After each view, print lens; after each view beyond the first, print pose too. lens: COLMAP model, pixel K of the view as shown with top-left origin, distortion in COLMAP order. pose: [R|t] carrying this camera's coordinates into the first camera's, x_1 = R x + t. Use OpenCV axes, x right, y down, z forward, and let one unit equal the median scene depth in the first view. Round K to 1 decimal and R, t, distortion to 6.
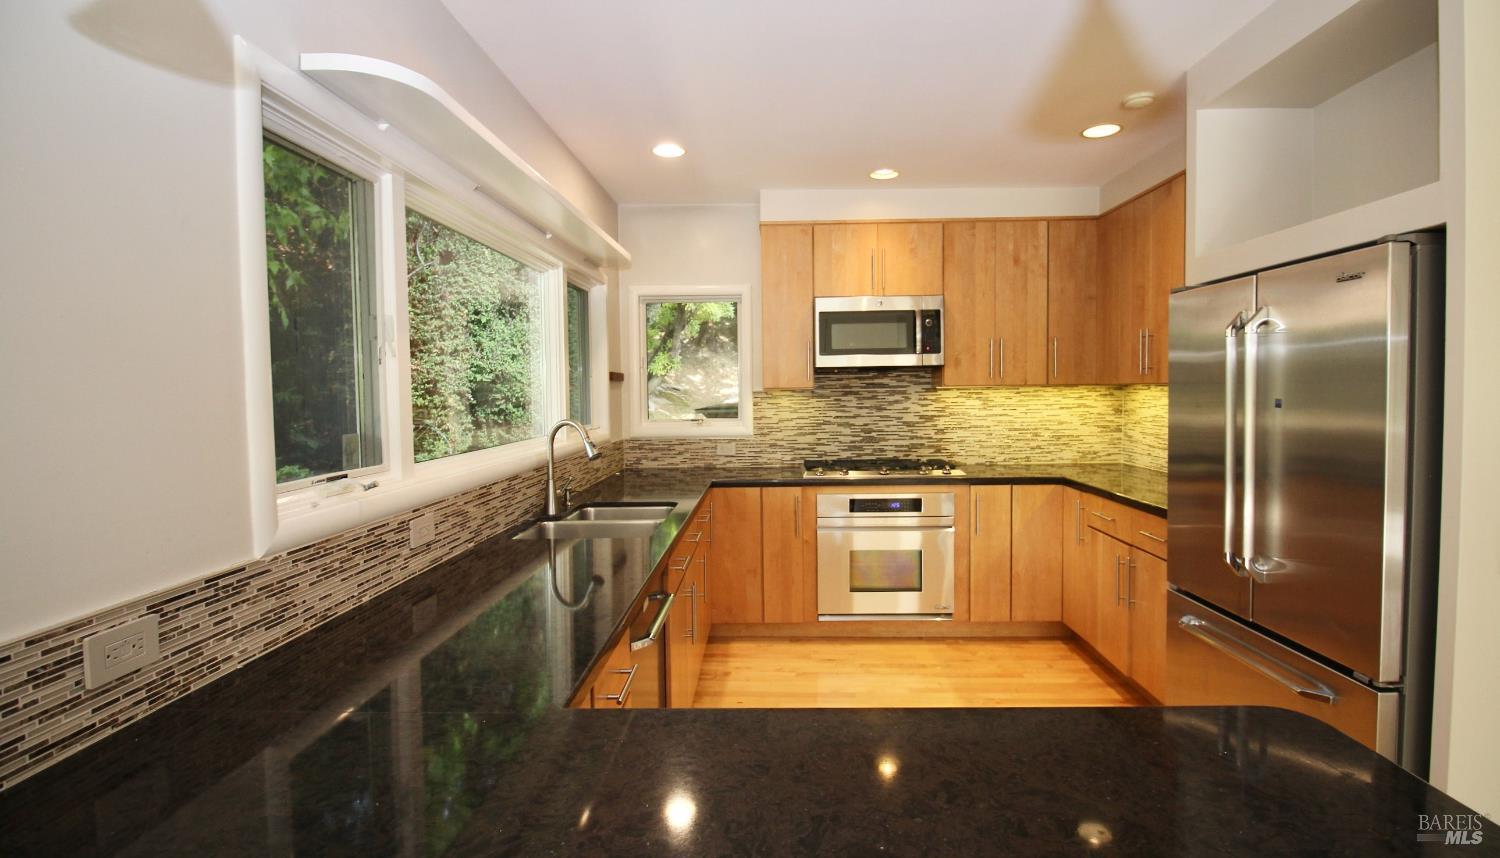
lens RADIAL K [[699.1, 0, 762.7], [0, 699.1, 411.8], [0, 0, 1]] dist [-0.016887, -0.000577]
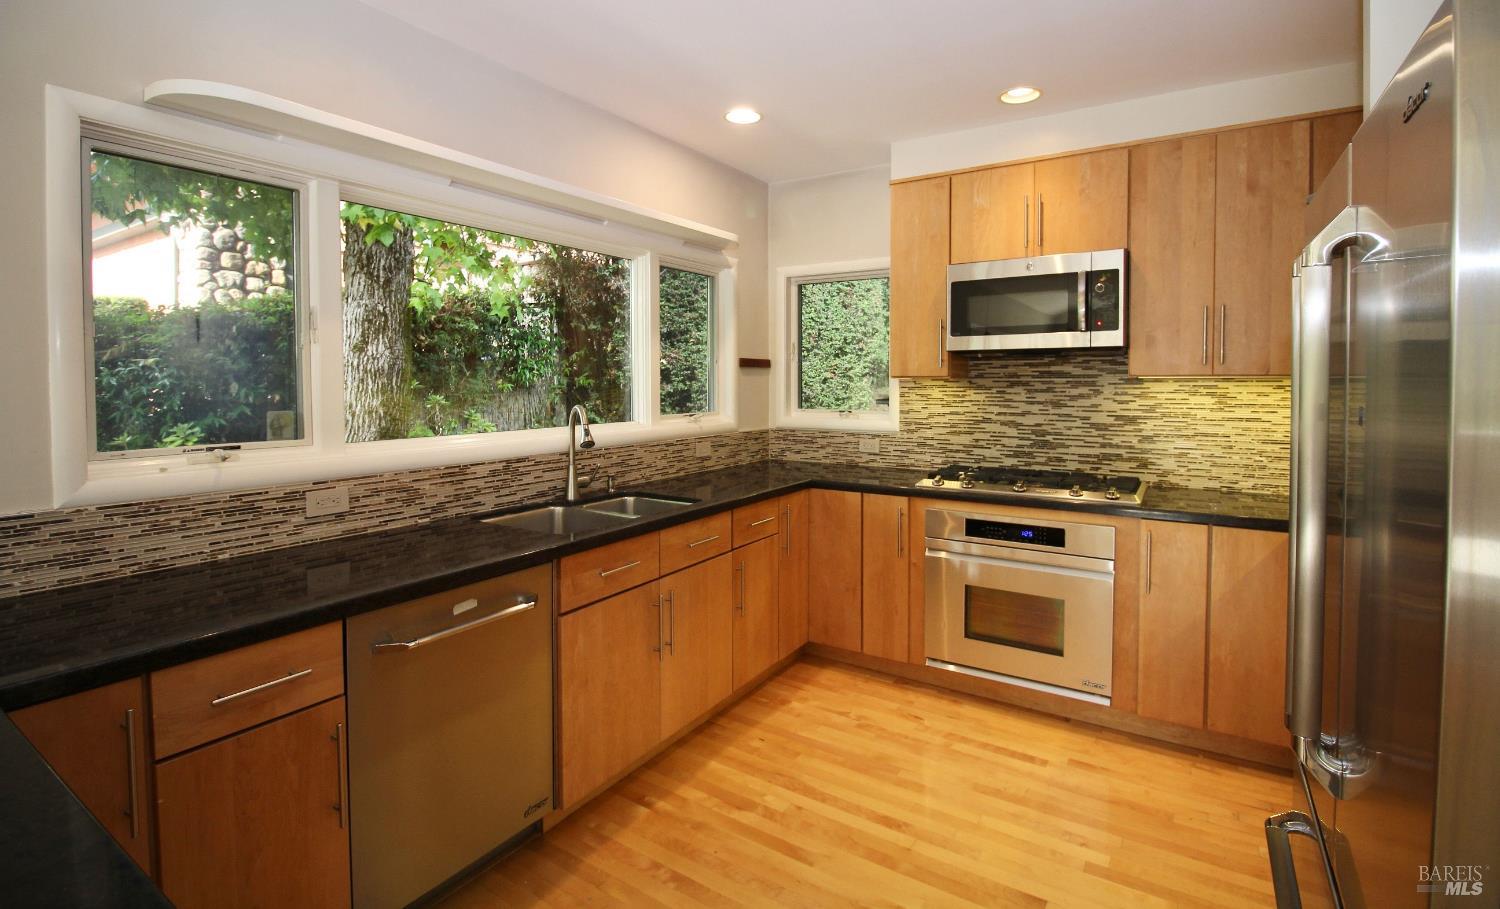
lens RADIAL K [[692.4, 0, 777.2], [0, 692.4, 395.2], [0, 0, 1]] dist [-0.015263, -0.002677]
pose [[0.852726, 0.022556, -0.521871, 0.324070], [-0.026281, 0.999655, 0.000263, -0.007693], [0.521697, 0.013491, 0.853024, 0.212957]]
